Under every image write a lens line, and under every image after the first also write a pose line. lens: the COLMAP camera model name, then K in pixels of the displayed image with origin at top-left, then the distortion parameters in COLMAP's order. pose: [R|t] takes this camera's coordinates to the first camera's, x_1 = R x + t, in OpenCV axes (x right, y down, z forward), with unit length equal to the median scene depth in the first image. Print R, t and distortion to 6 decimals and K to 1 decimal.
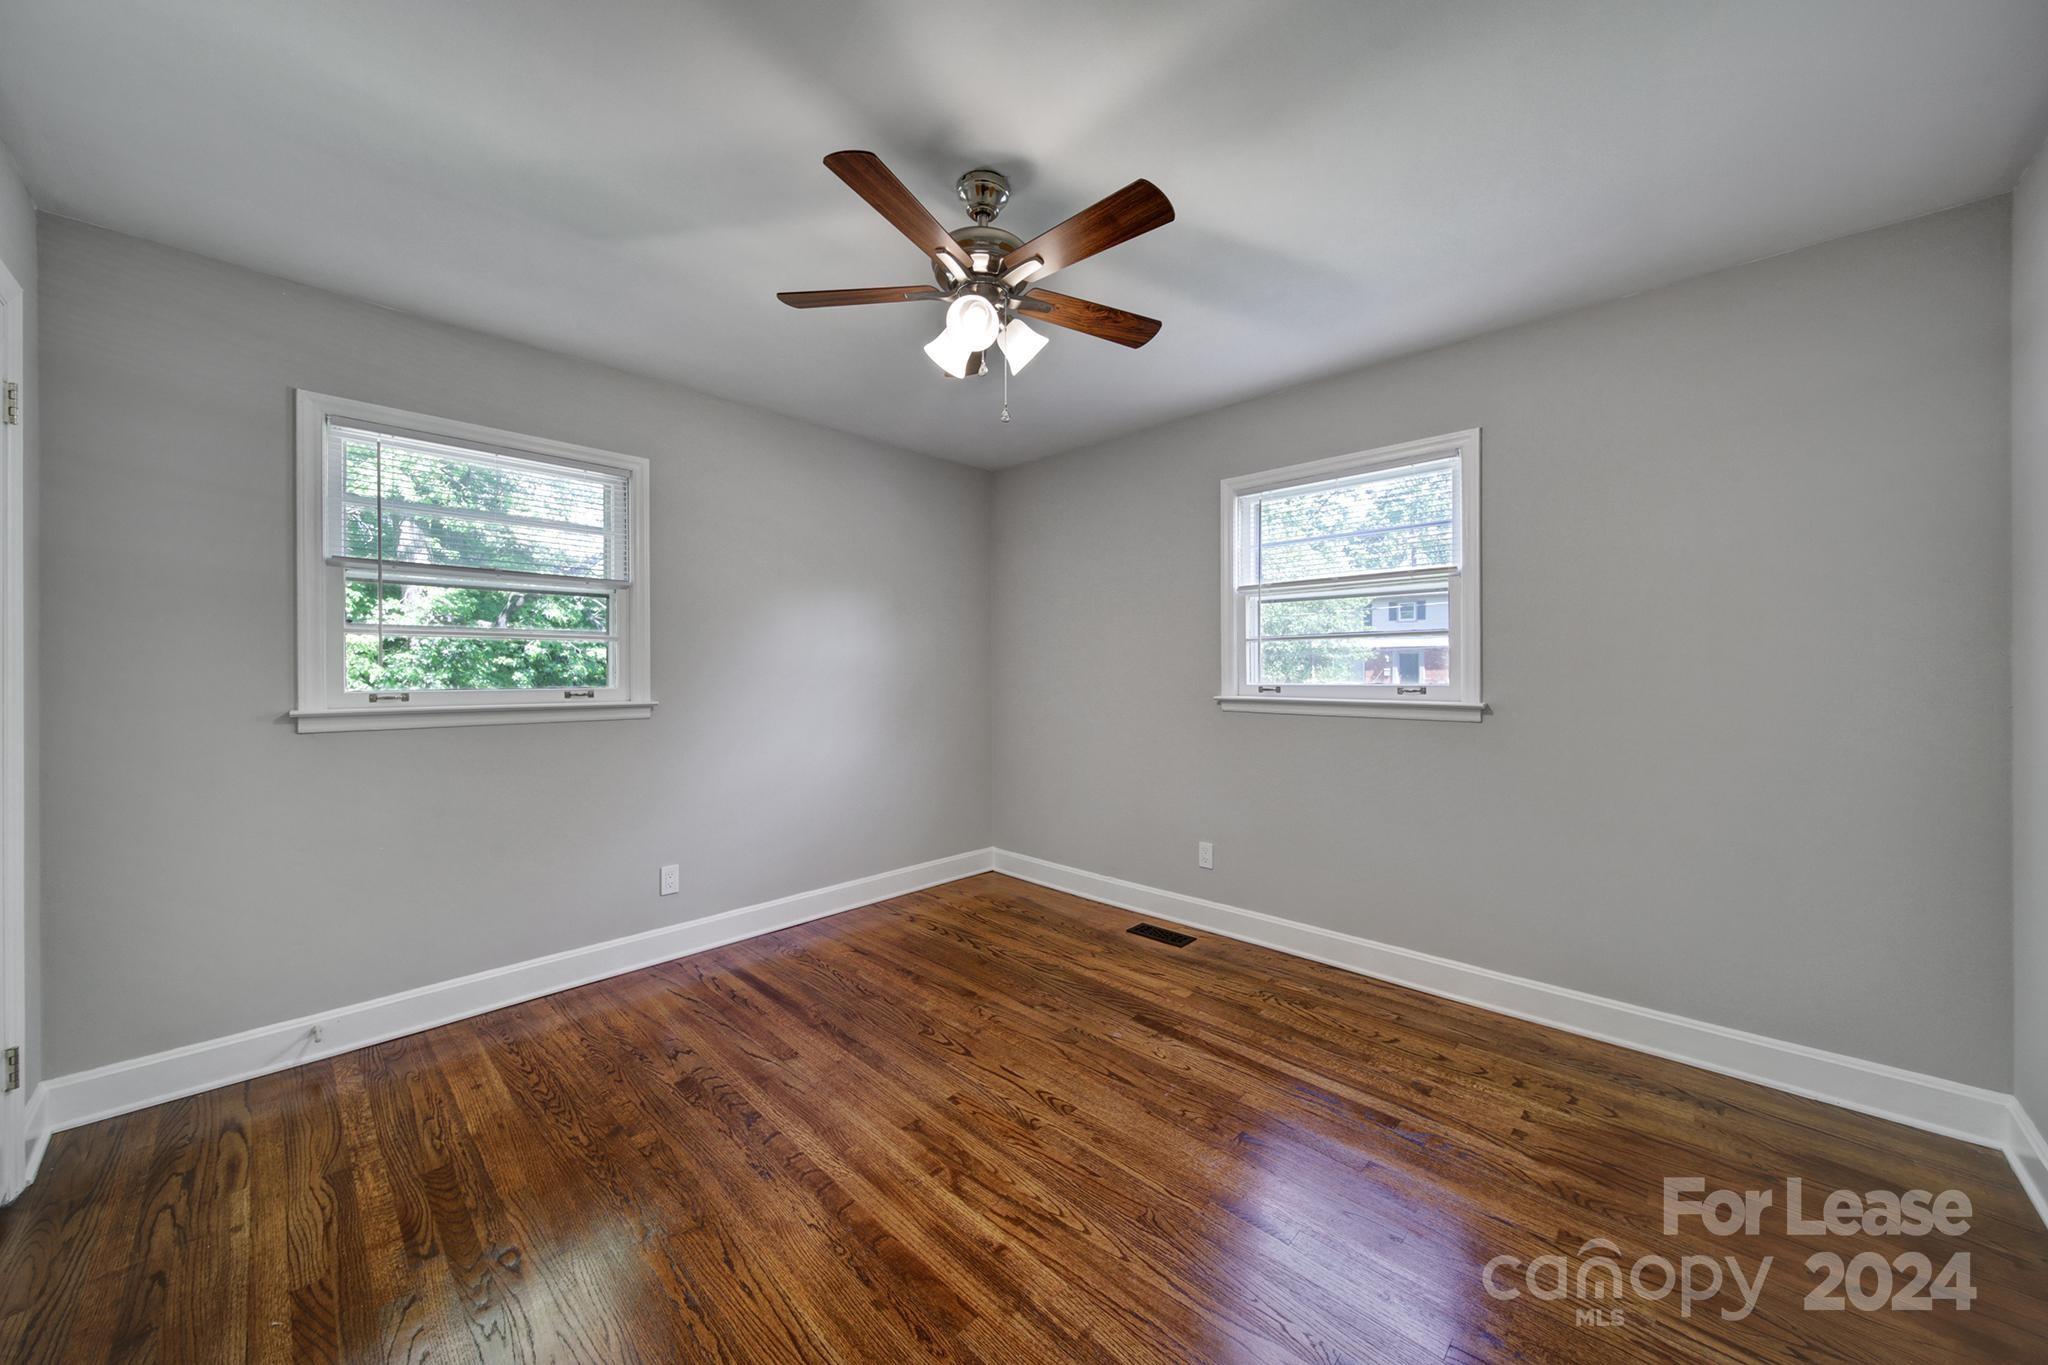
lens RADIAL K [[724.8, 0, 1025.3], [0, 724.8, 669.5], [0, 0, 1]] dist [-0.000930, -0.001043]
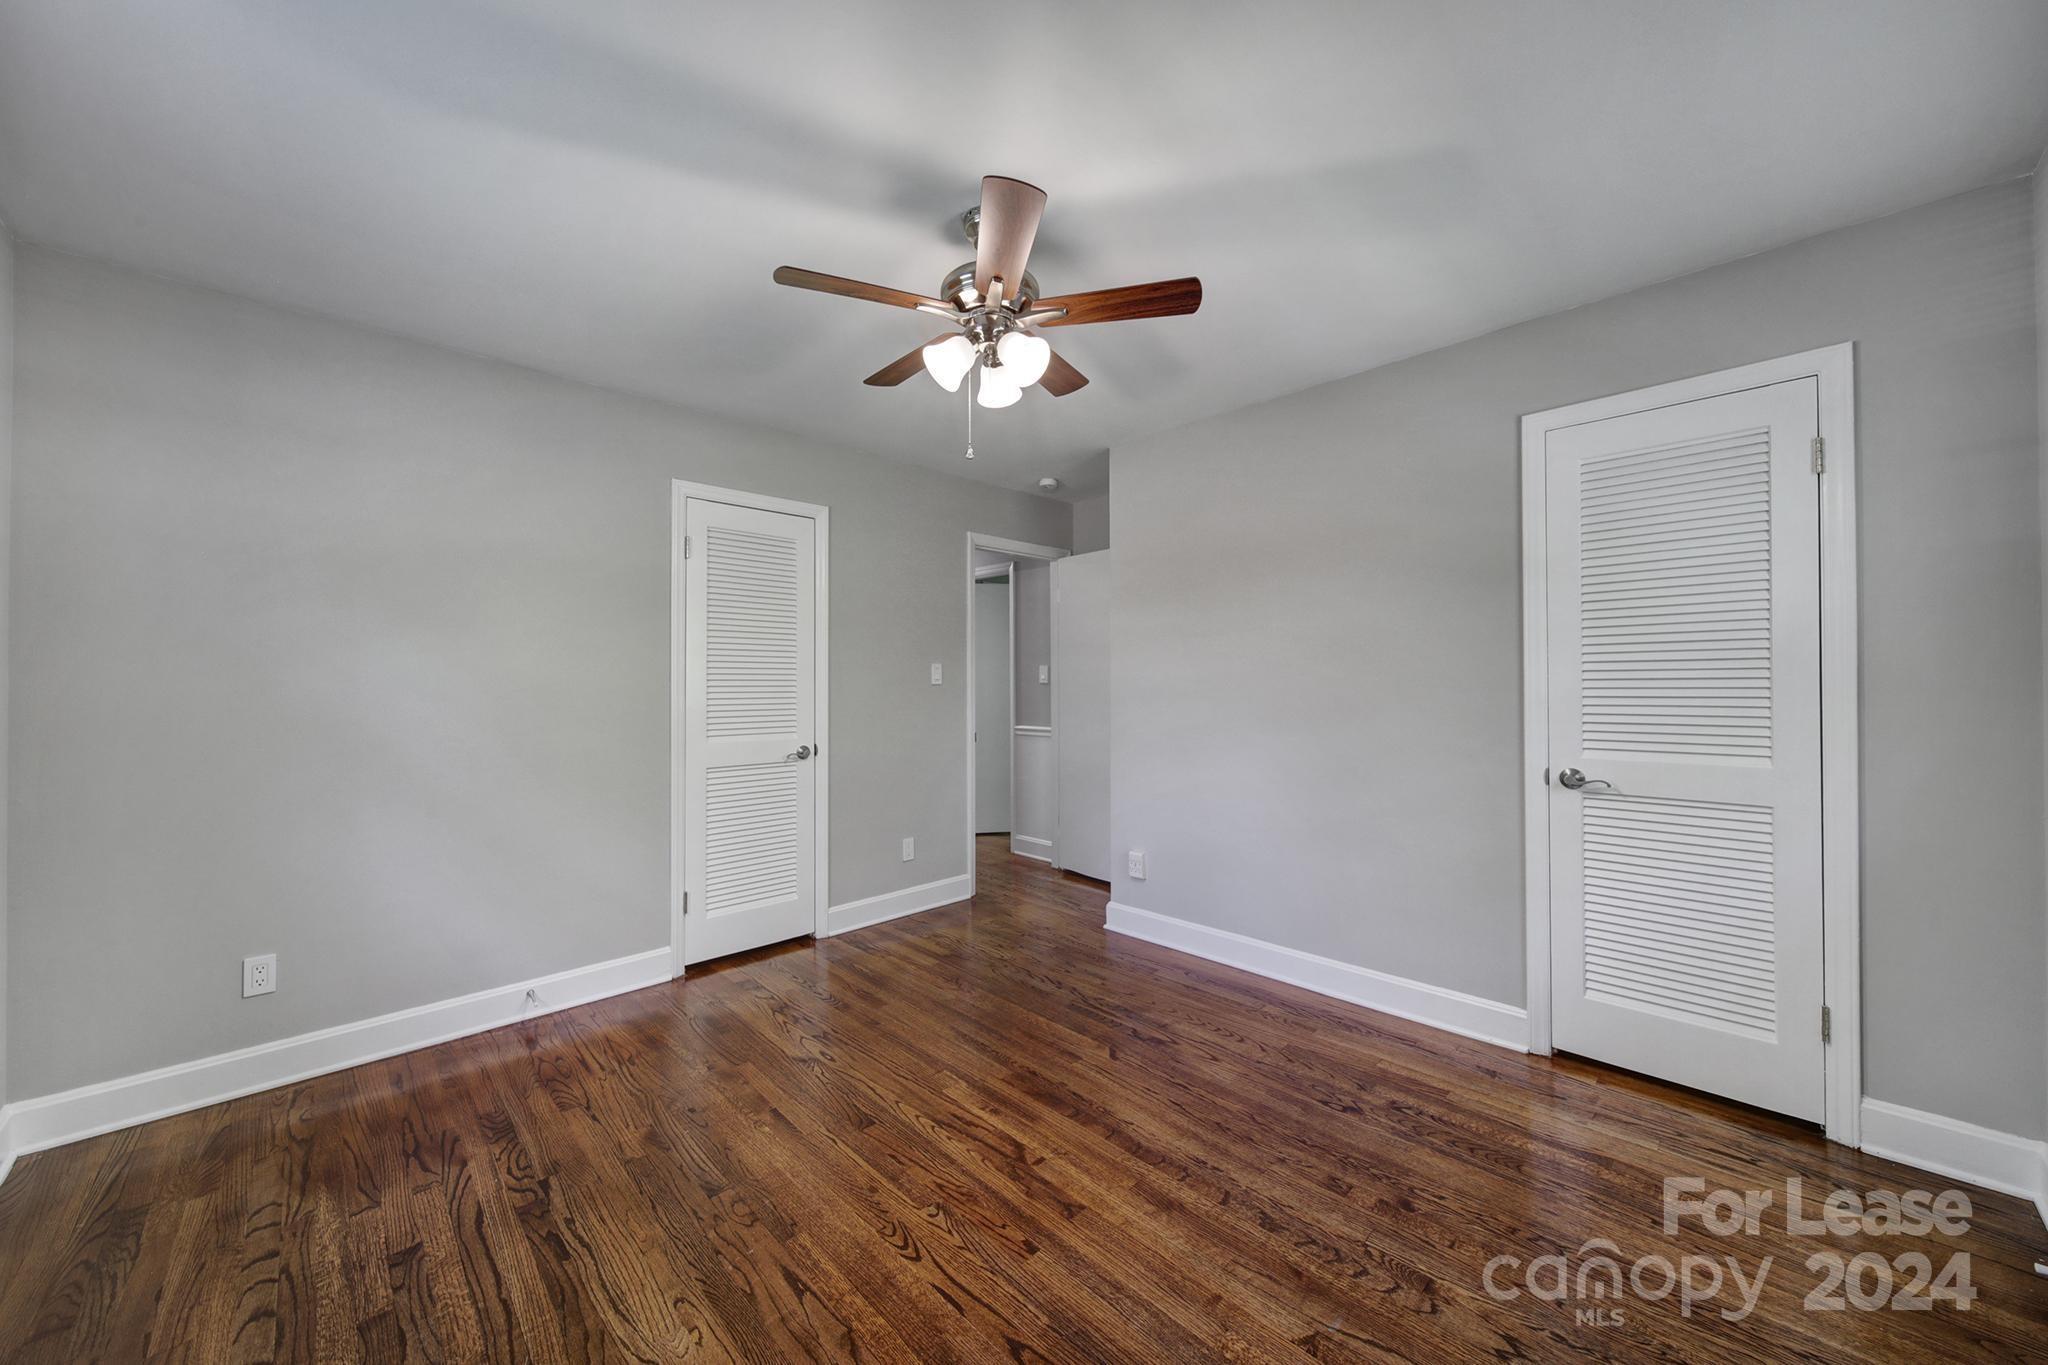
lens RADIAL K [[724.8, 0, 1028.3], [0, 724.8, 676.2], [0, 0, 1]] dist [-0.000930, -0.001043]
pose [[-0.999425, 0.004787, 0.033560, -0.145904], [0.004746, 0.999988, -0.001281, -0.016165], [-0.033566, -0.001121, -0.999436, 2.059002]]
